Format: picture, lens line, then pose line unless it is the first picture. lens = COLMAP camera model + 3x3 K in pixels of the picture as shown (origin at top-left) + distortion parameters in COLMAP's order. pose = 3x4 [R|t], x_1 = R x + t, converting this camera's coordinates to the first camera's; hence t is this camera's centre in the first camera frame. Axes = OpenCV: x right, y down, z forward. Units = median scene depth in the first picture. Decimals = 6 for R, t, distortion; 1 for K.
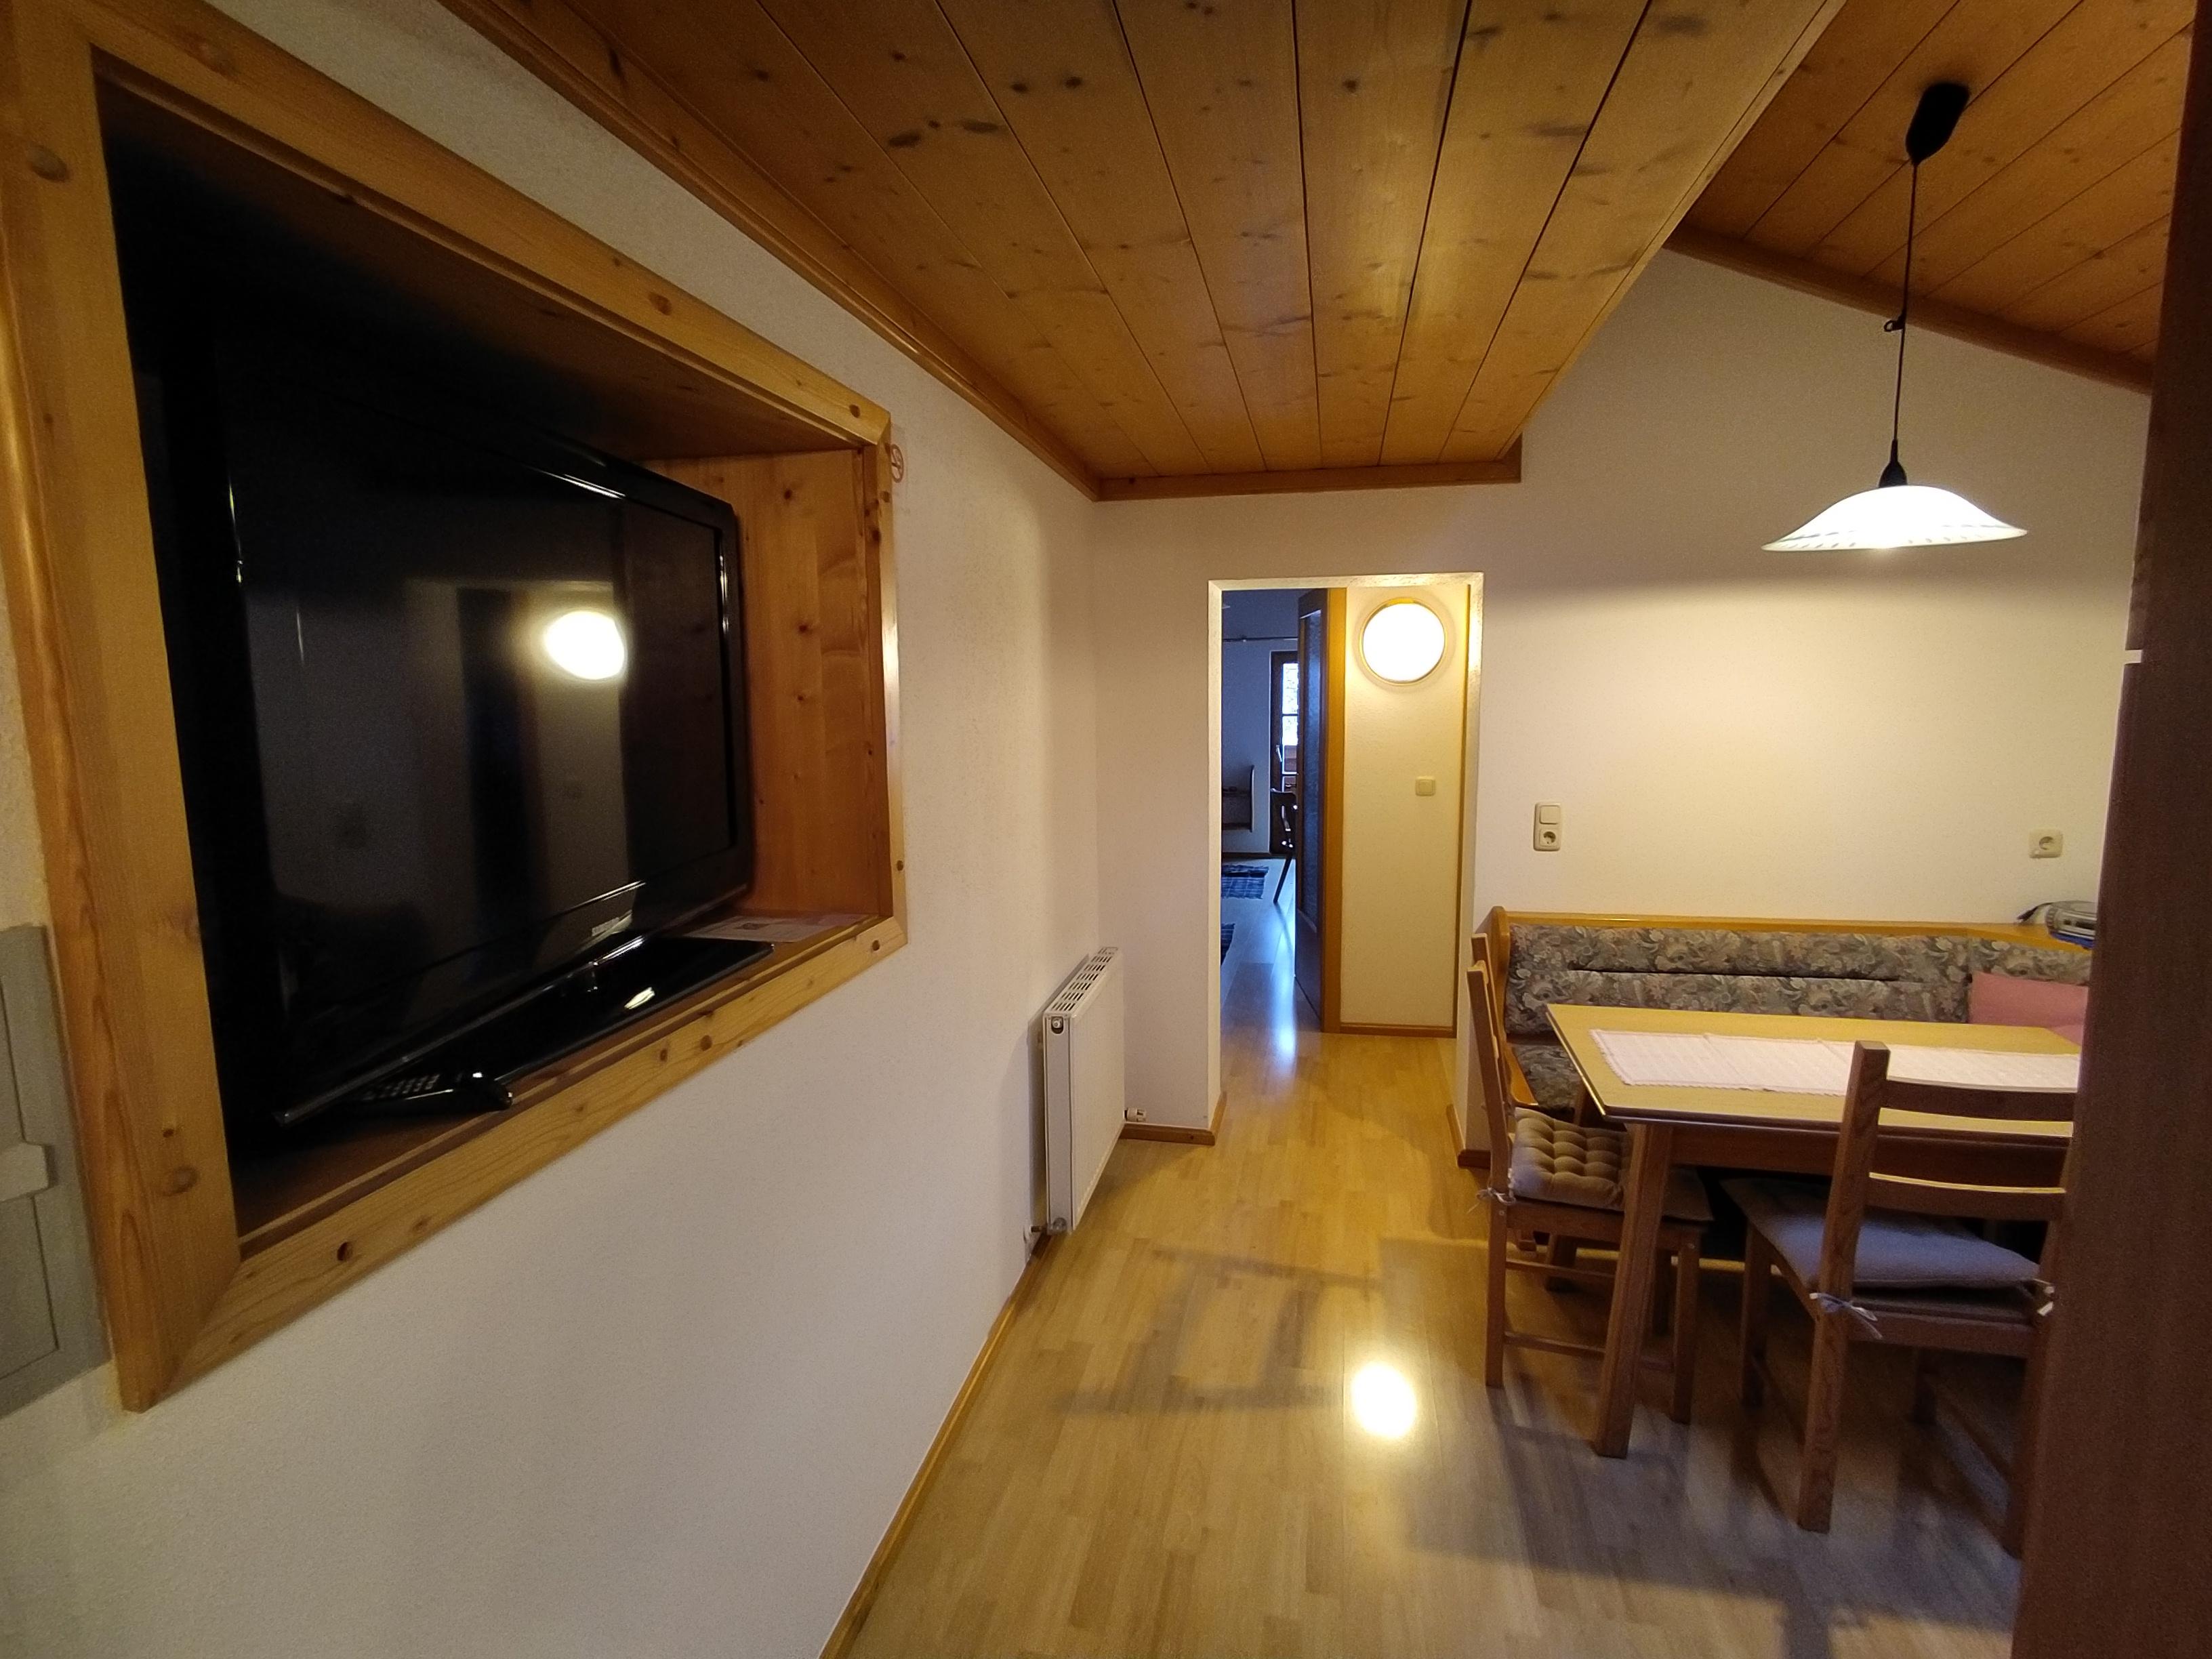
lens RADIAL K [[1083.8, 0, 1113.6], [0, 1083.8, 830.7], [0, 0, 1]] dist [-0.006222, 0.000377]
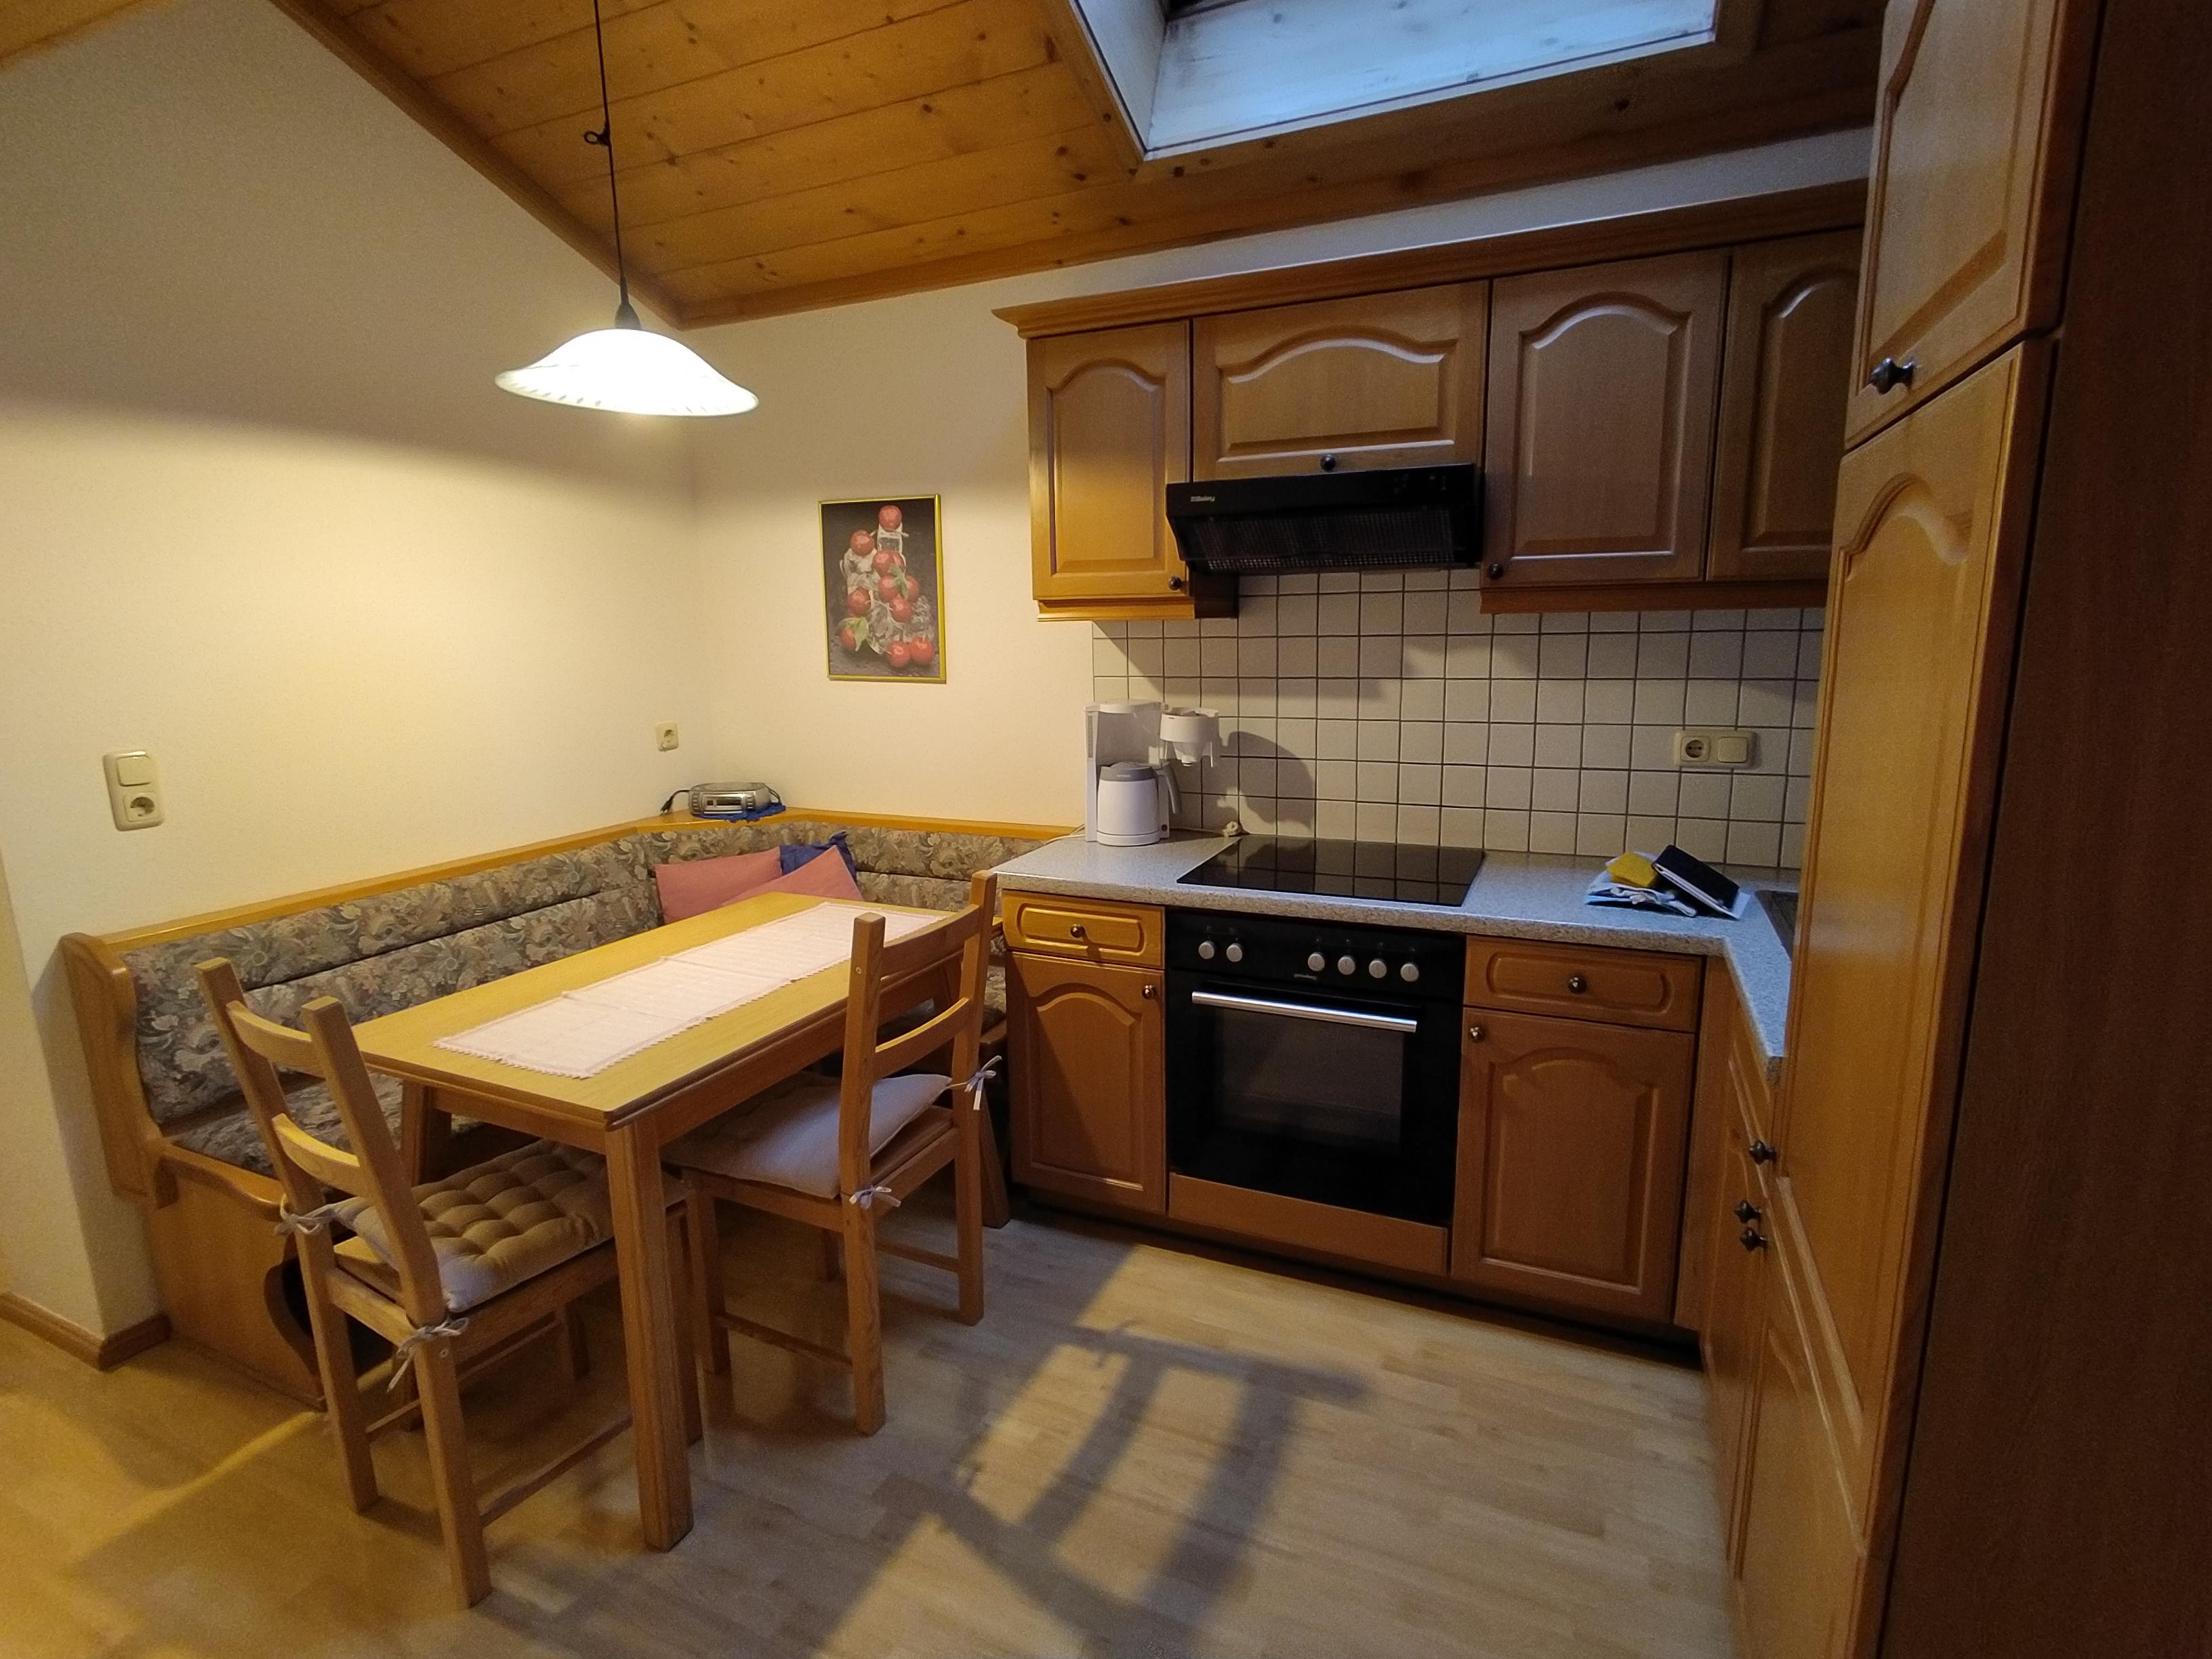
lens RADIAL K [[1083.8, 0, 1099.2], [0, 1083.8, 831.2], [0, 0, 1]] dist [-0.006222, 0.000377]
pose [[0.223481, -0.174609, 0.958941, -0.088160], [0.141841, 0.979177, 0.145238, 0.008516], [-0.964333, 0.103559, 0.243594, 0.328455]]
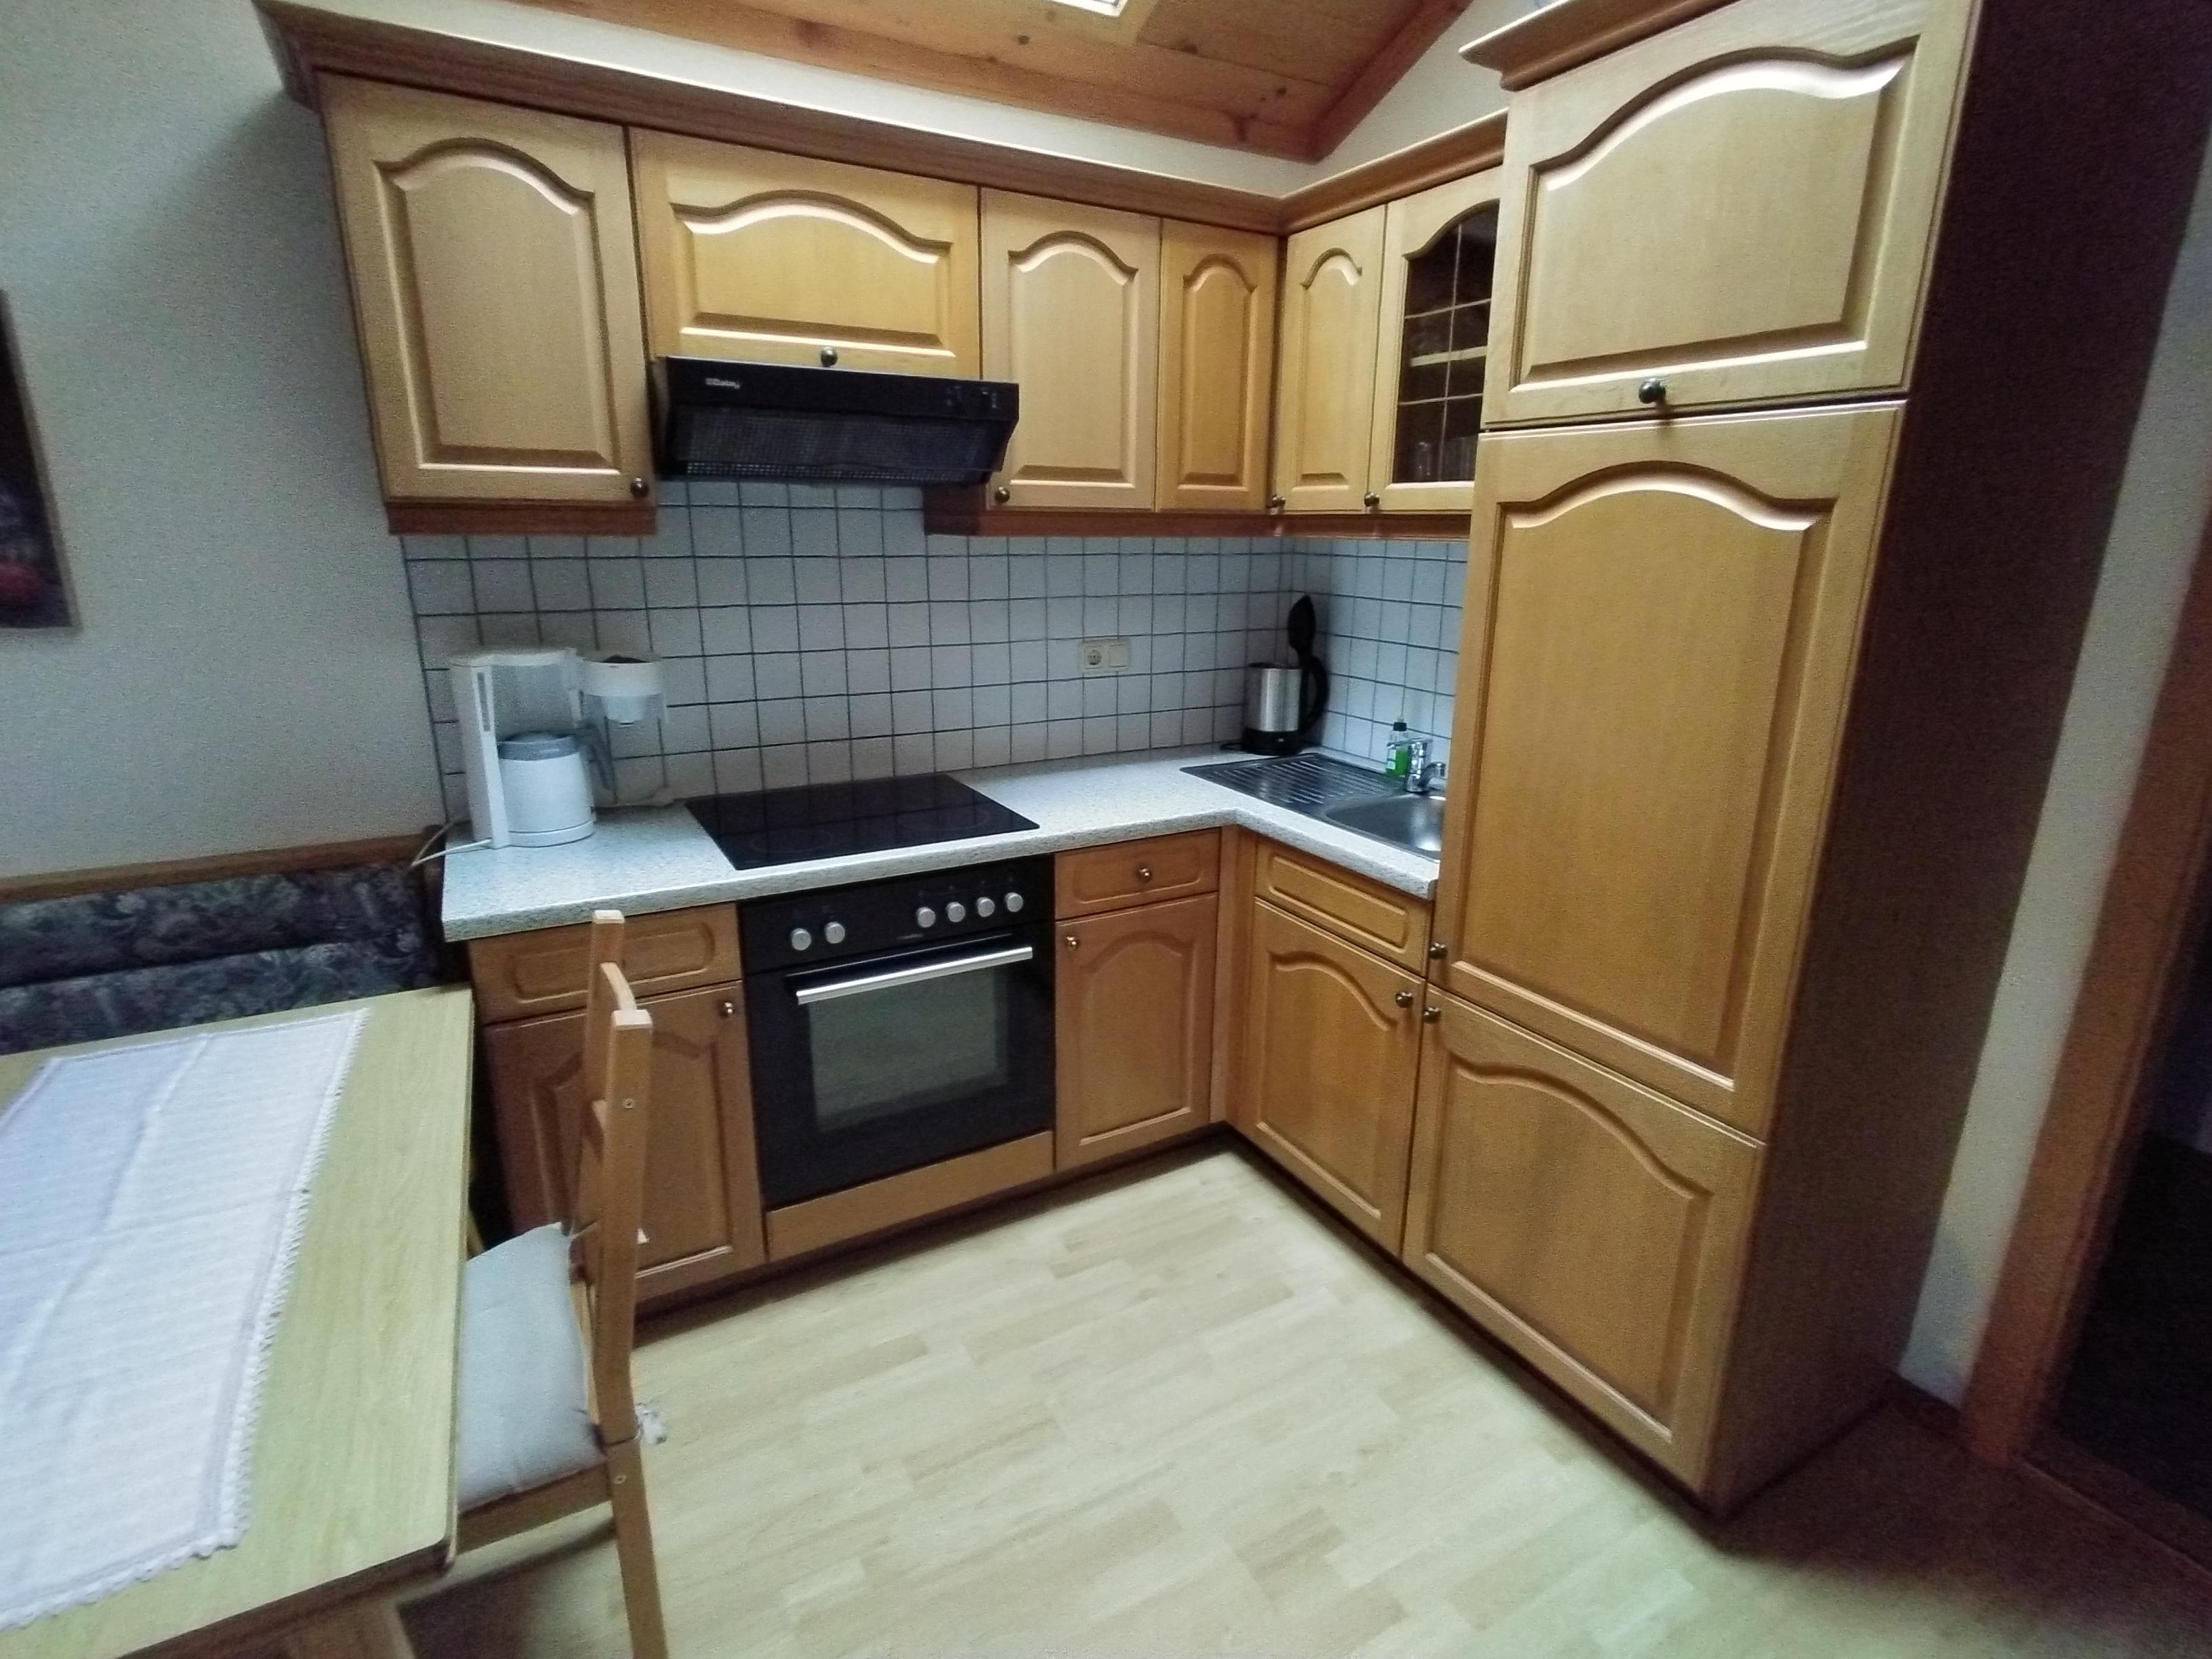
lens RADIAL K [[1083.8, 0, 1099.6], [0, 1083.8, 841.9], [0, 0, 1]] dist [-0.006222, 0.000377]
pose [[-0.656708, -0.197492, 0.727826, -0.007674], [0.099034, 0.934160, 0.342837, -0.017273], [-0.747614, 0.297224, -0.593912, 0.502699]]
